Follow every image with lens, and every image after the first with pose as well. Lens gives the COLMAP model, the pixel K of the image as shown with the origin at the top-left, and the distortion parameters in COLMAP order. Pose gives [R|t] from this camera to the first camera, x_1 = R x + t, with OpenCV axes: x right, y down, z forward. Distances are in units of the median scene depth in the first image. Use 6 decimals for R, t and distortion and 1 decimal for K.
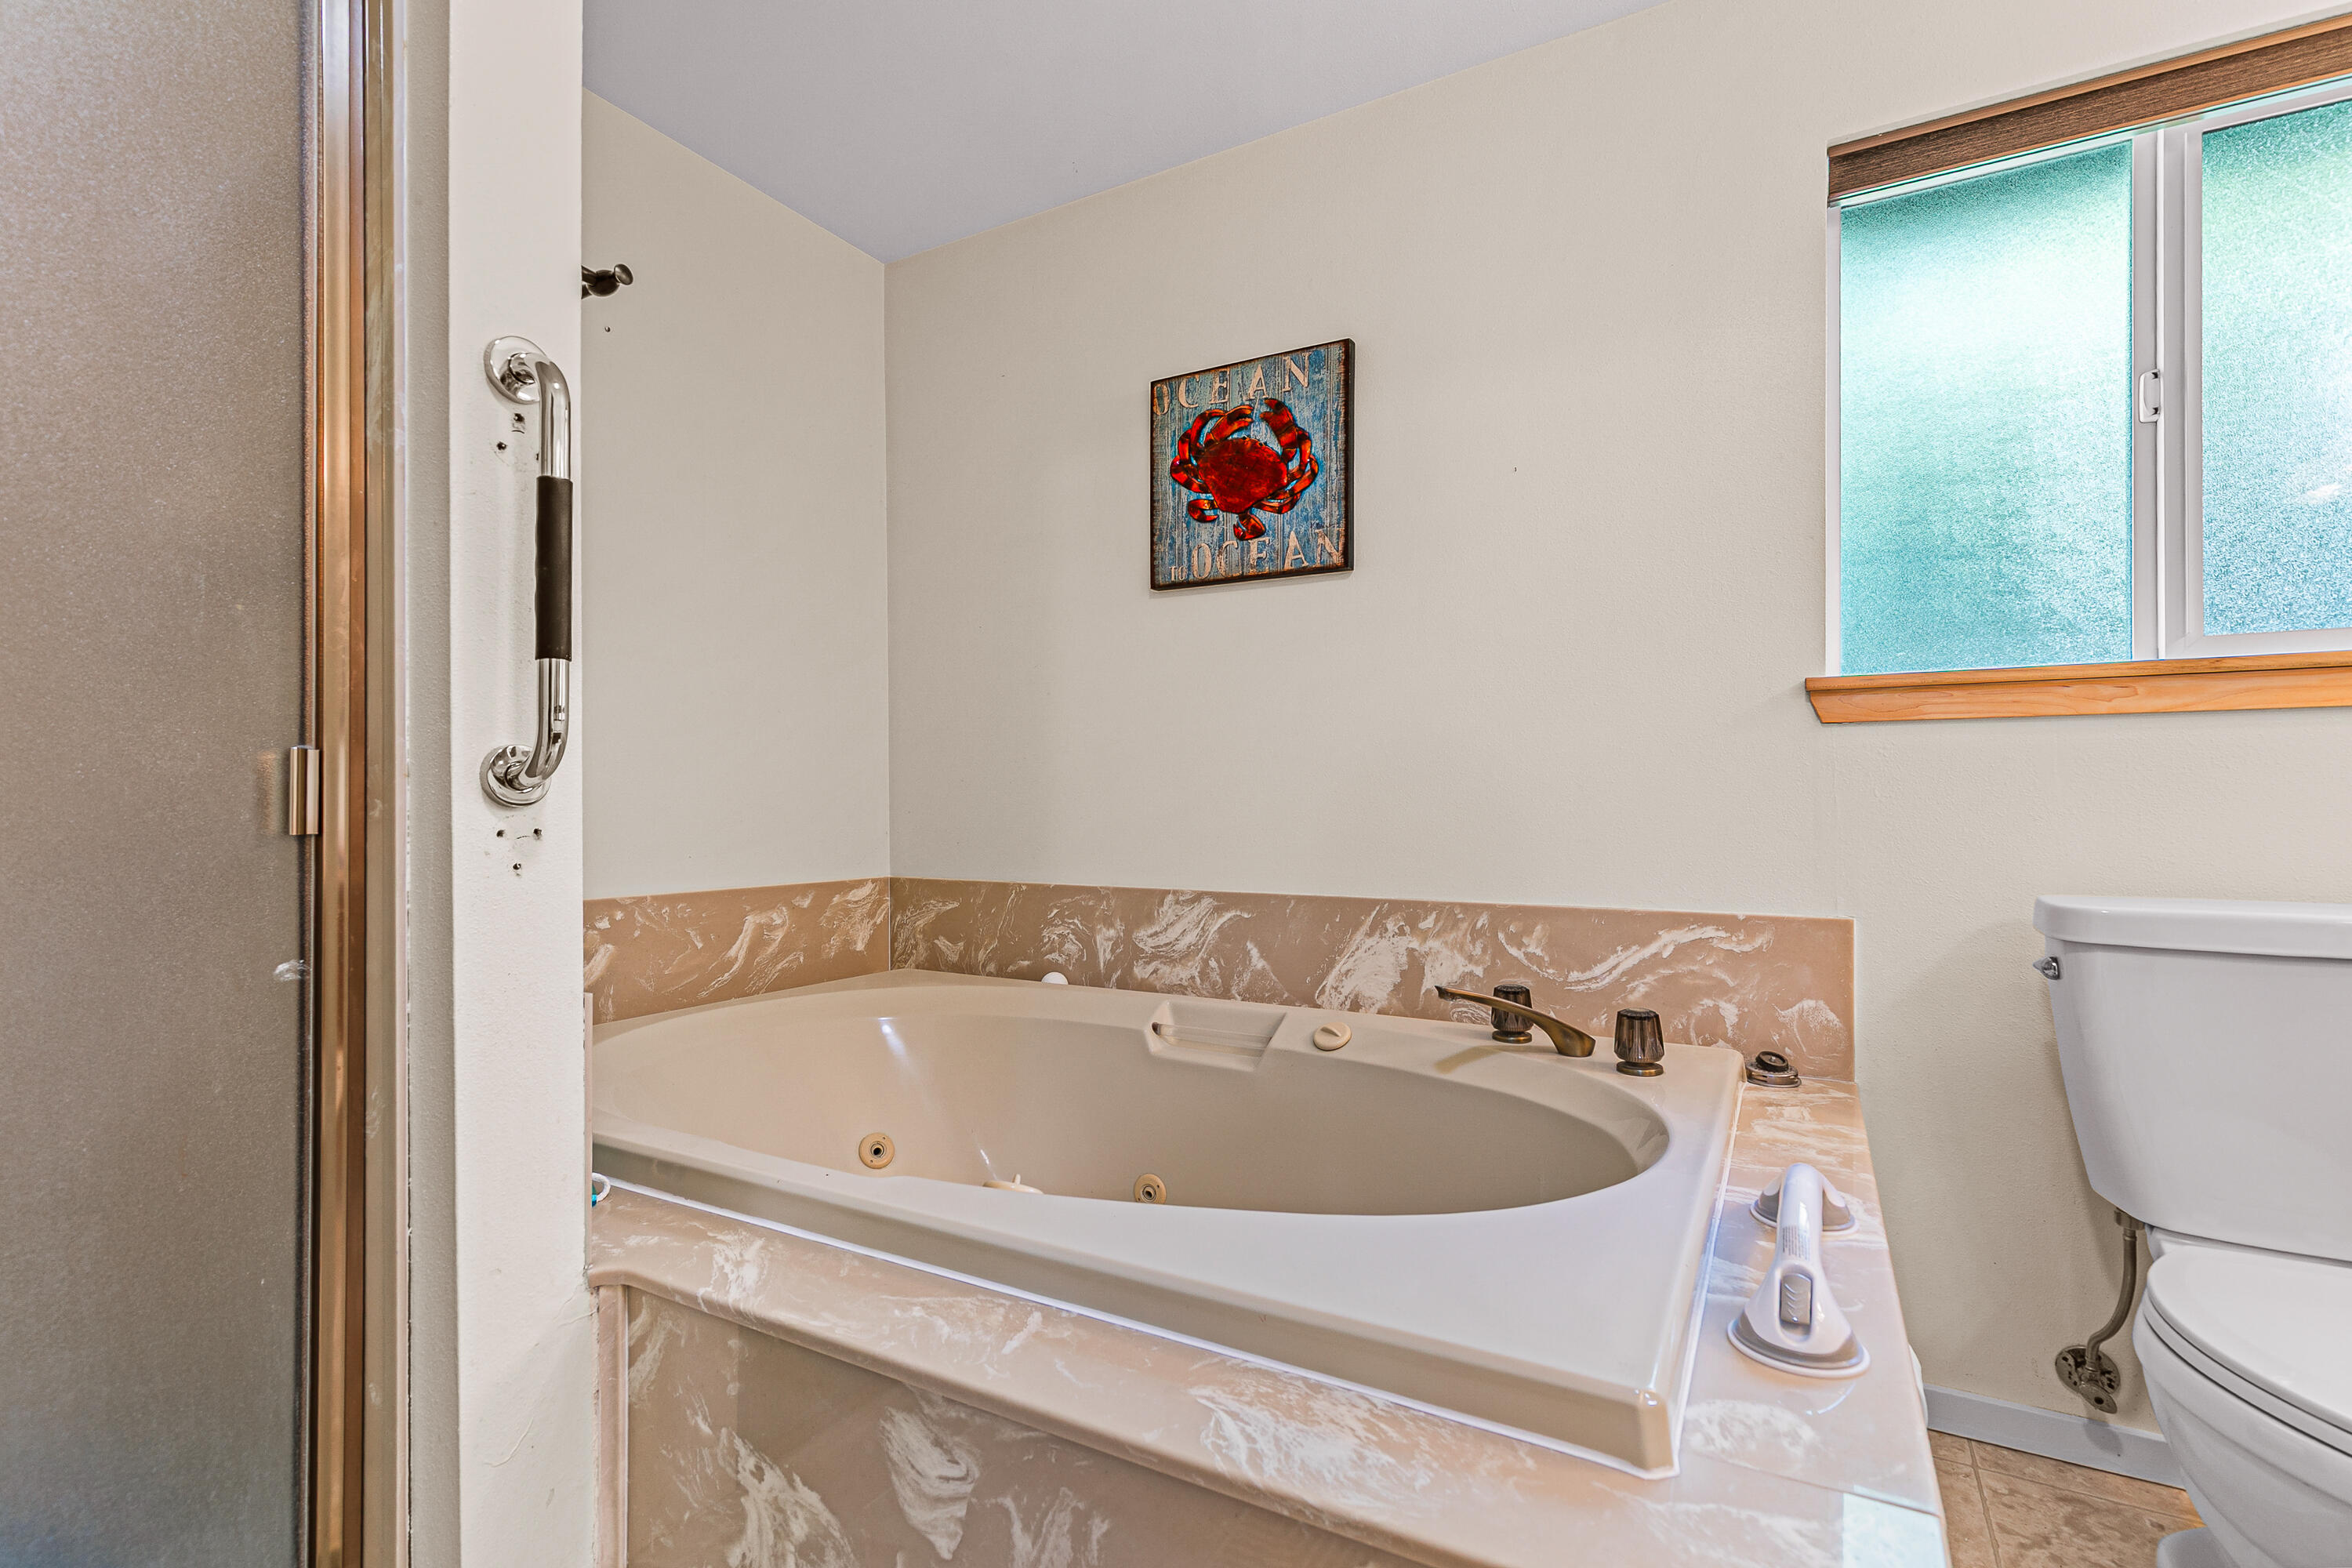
lens RADIAL K [[1073.6, 0, 1172.3], [0, 1073.6, 789.4], [0, 0, 1]] dist [0.006887, 0.000624]
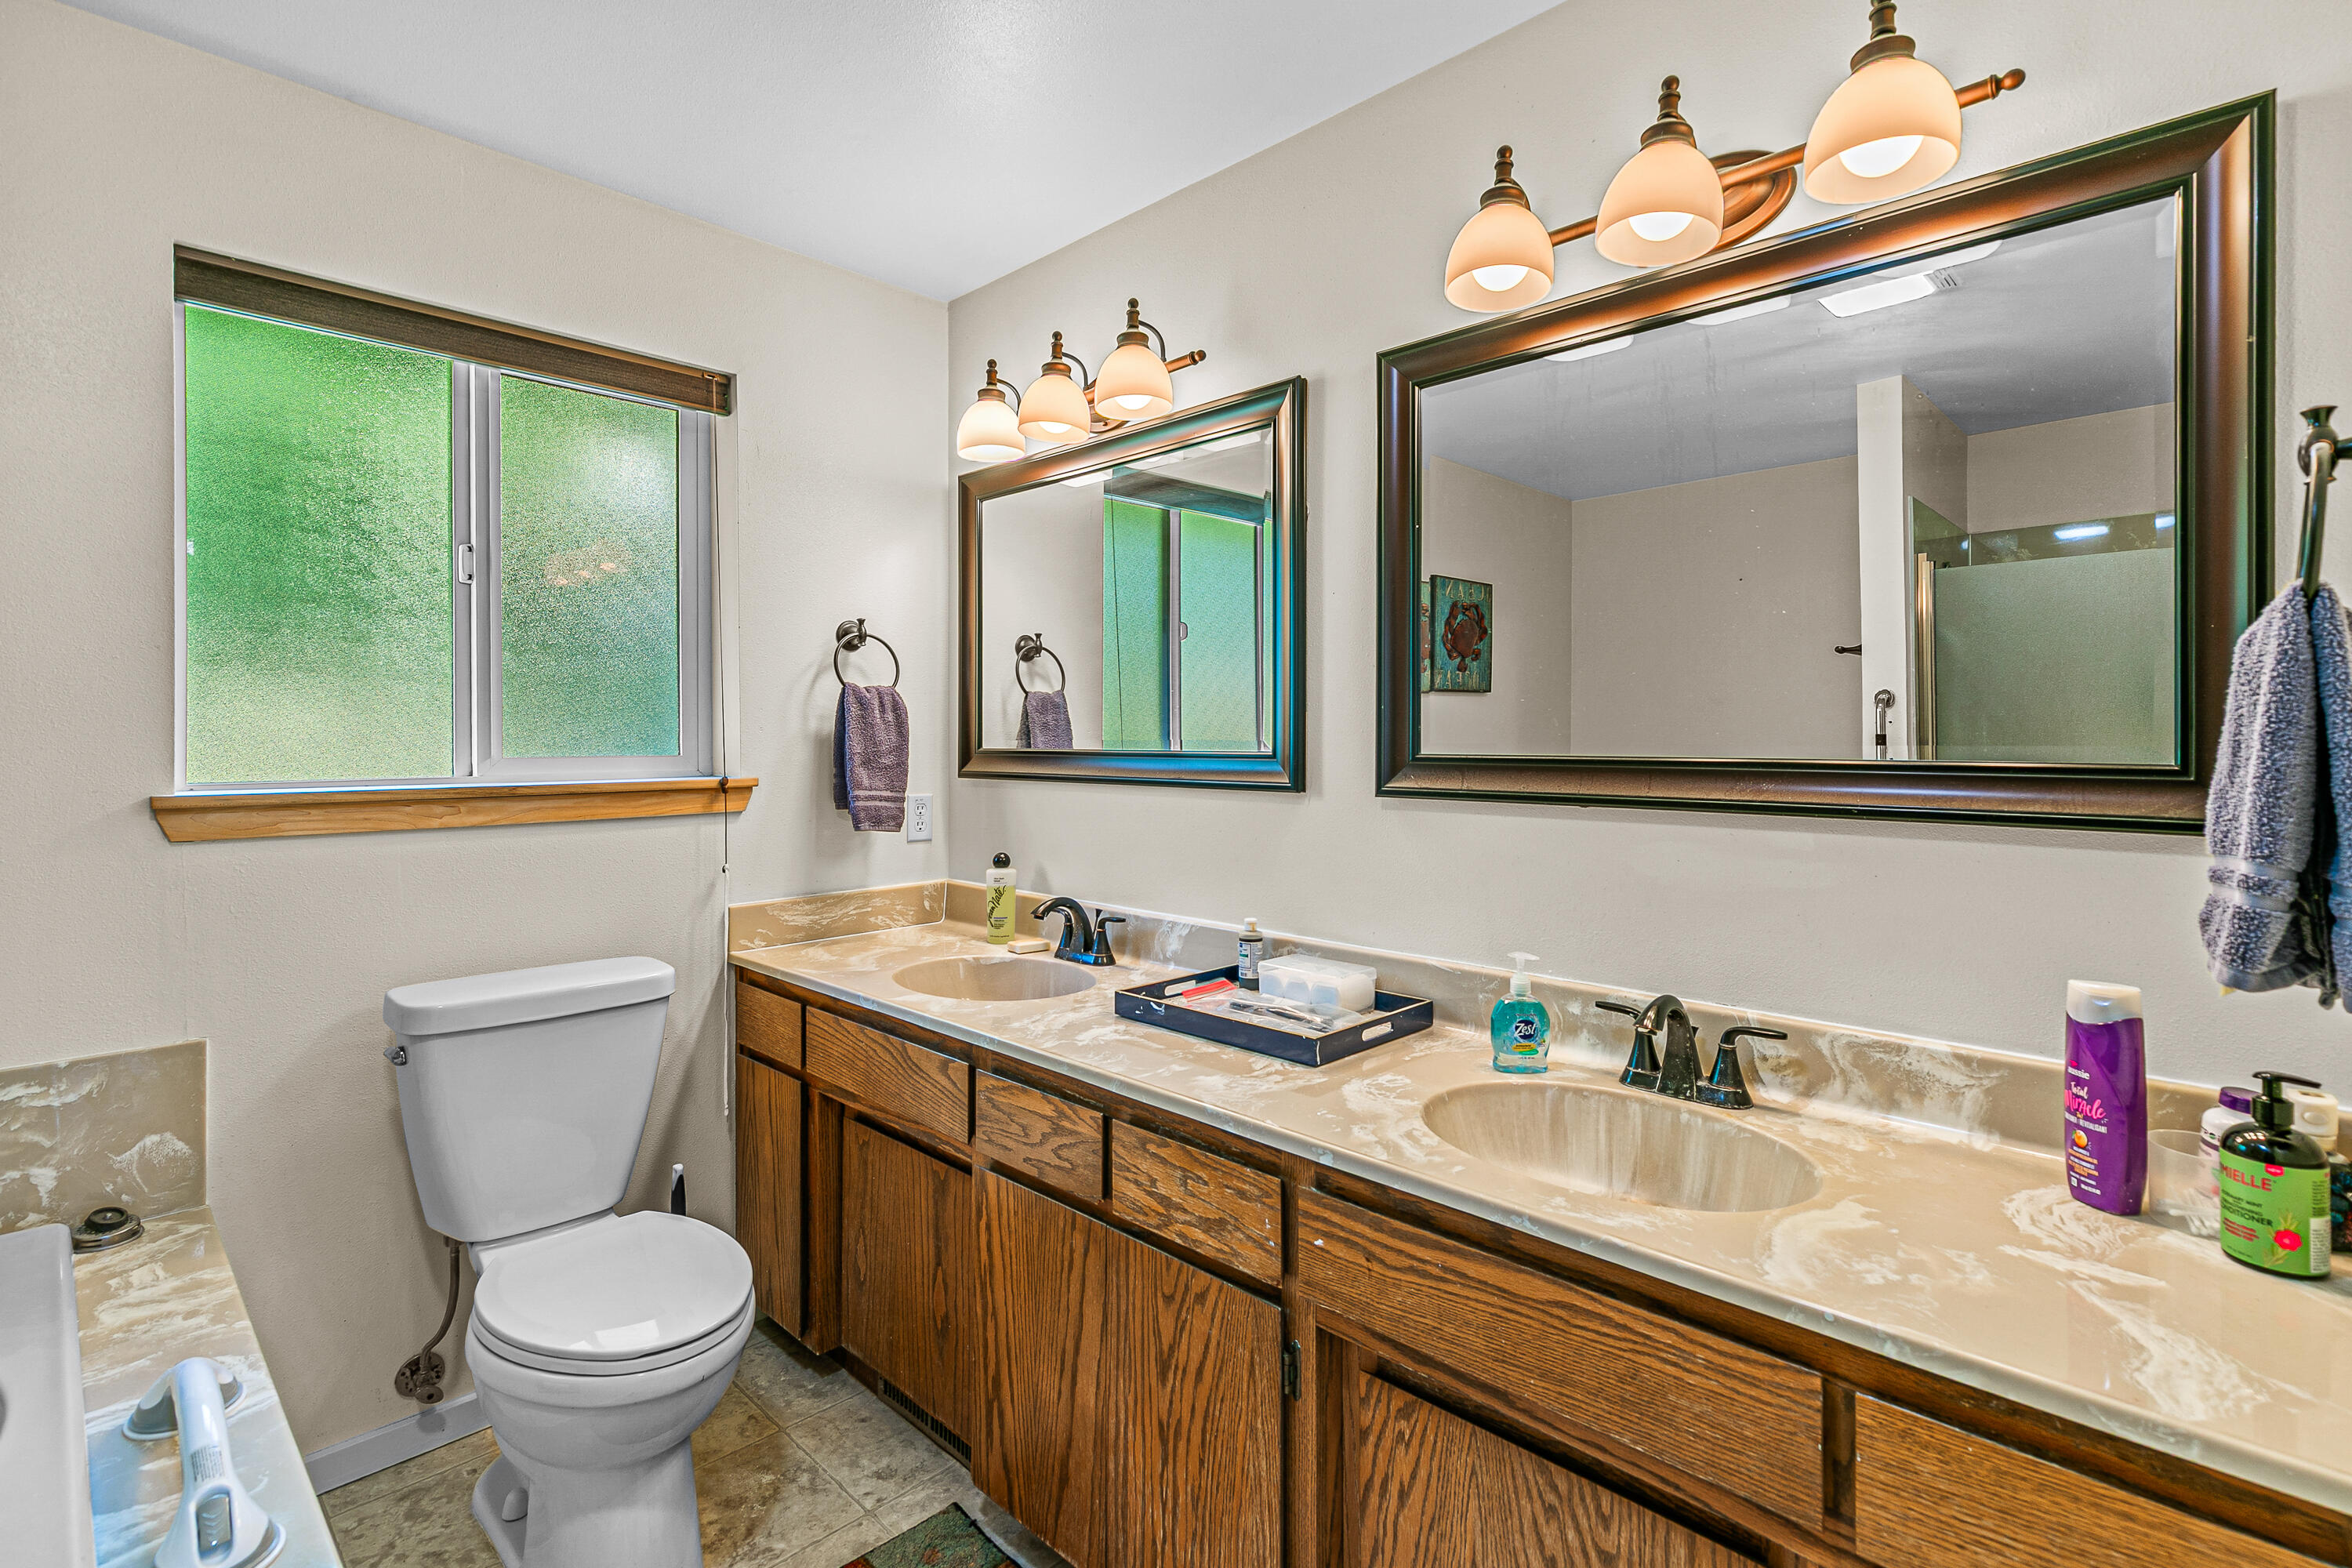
lens RADIAL K [[1127.4, 0, 1171.3], [0, 1127.4, 746.8], [0, 0, 1]] dist [0.002001, 0.000733]
pose [[0.255817, -0.004265, 0.966716, -0.136869], [0.000025, 0.999990, 0.004405, -0.157366], [-0.966725, -0.001103, 0.255814, -0.109297]]
